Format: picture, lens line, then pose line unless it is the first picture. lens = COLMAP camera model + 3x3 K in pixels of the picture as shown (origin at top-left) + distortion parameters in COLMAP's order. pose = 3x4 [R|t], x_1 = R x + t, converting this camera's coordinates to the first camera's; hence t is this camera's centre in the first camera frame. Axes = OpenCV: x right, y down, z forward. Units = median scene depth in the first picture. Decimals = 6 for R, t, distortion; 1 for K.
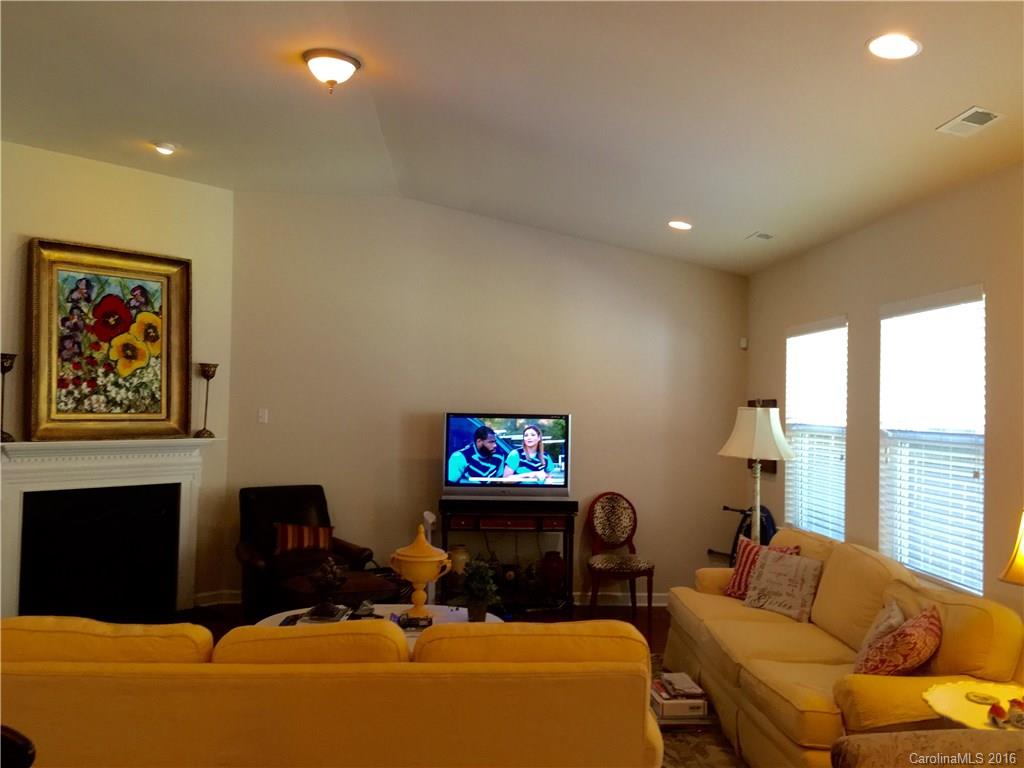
lens RADIAL K [[871.6, 0, 513.0], [0, 871.6, 384.0], [0, 0, 1]] dist [0.046167, -0.027043]
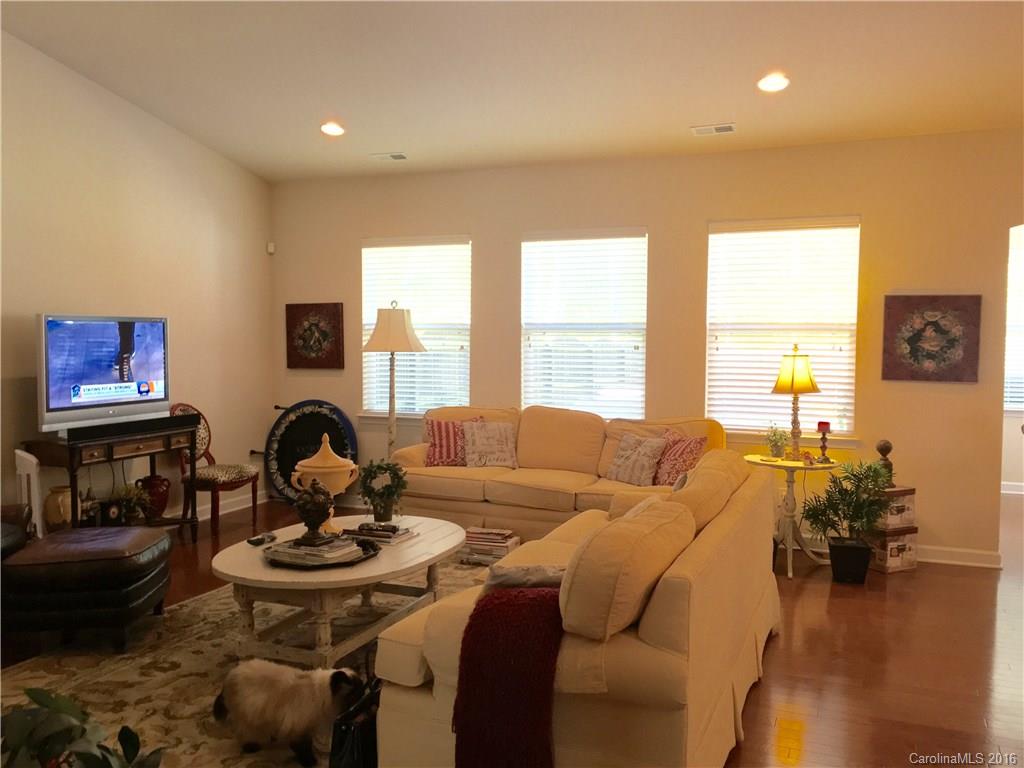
lens RADIAL K [[871.6, 0, 514.0], [0, 871.6, 384.6], [0, 0, 1]] dist [0.046167, -0.027043]
pose [[0.430647, -0.072681, 0.899589, -0.746291], [-0.014090, 0.996089, 0.087223, 0.026134], [-0.902411, -0.050237, 0.427939, 0.392533]]
